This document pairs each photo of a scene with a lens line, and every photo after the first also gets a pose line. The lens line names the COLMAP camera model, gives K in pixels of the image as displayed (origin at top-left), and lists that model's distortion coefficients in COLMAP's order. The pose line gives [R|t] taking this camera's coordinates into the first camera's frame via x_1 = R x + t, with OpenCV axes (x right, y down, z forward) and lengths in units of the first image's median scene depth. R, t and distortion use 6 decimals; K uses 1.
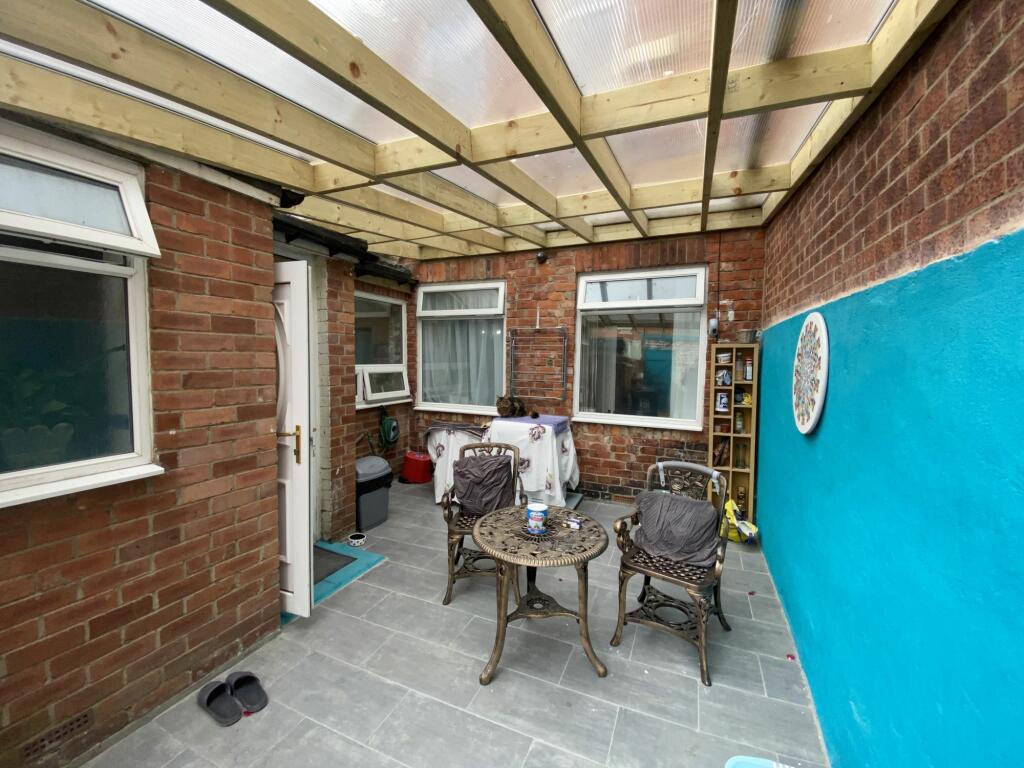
lens RADIAL K [[424.3, 0, 511.8], [0, 424.3, 380.8], [0, 0, 1]] dist [-0.000576, -0.000449]
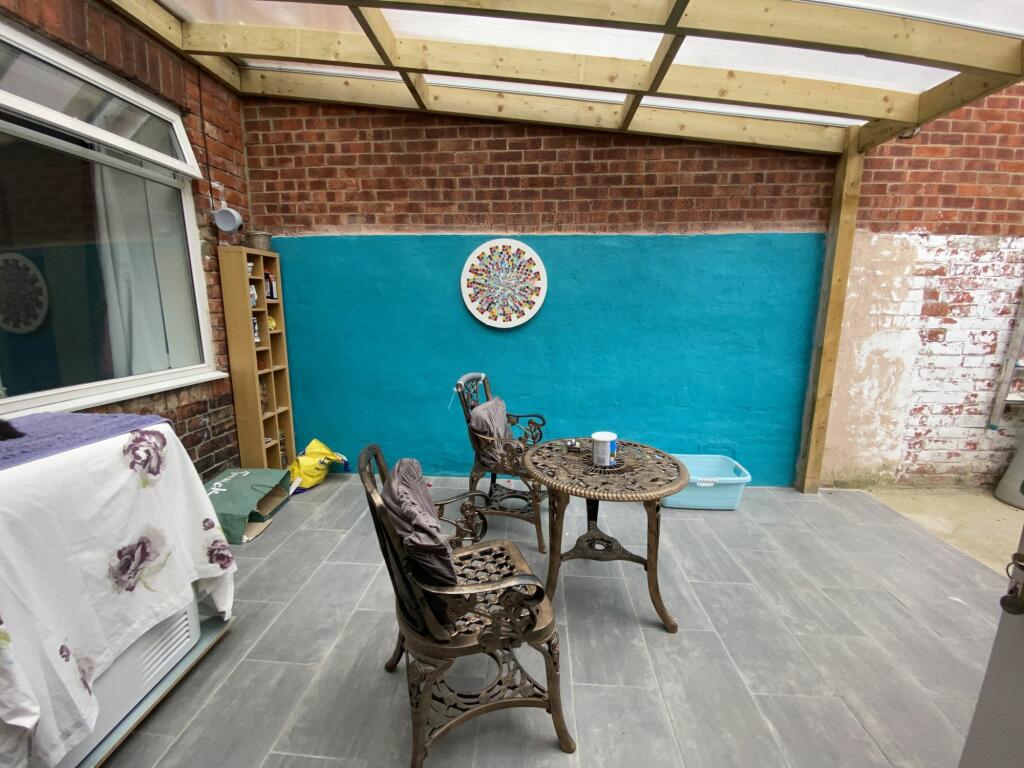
lens RADIAL K [[424.3, 0, 511.8], [0, 424.3, 380.8], [0, 0, 1]] dist [-0.000576, -0.000449]
pose [[-0.332442, -0.182578, 0.925282, -0.702525], [0.043814, 0.977034, 0.208532, 0.003681], [-0.942106, 0.109865, -0.316807, 1.598439]]
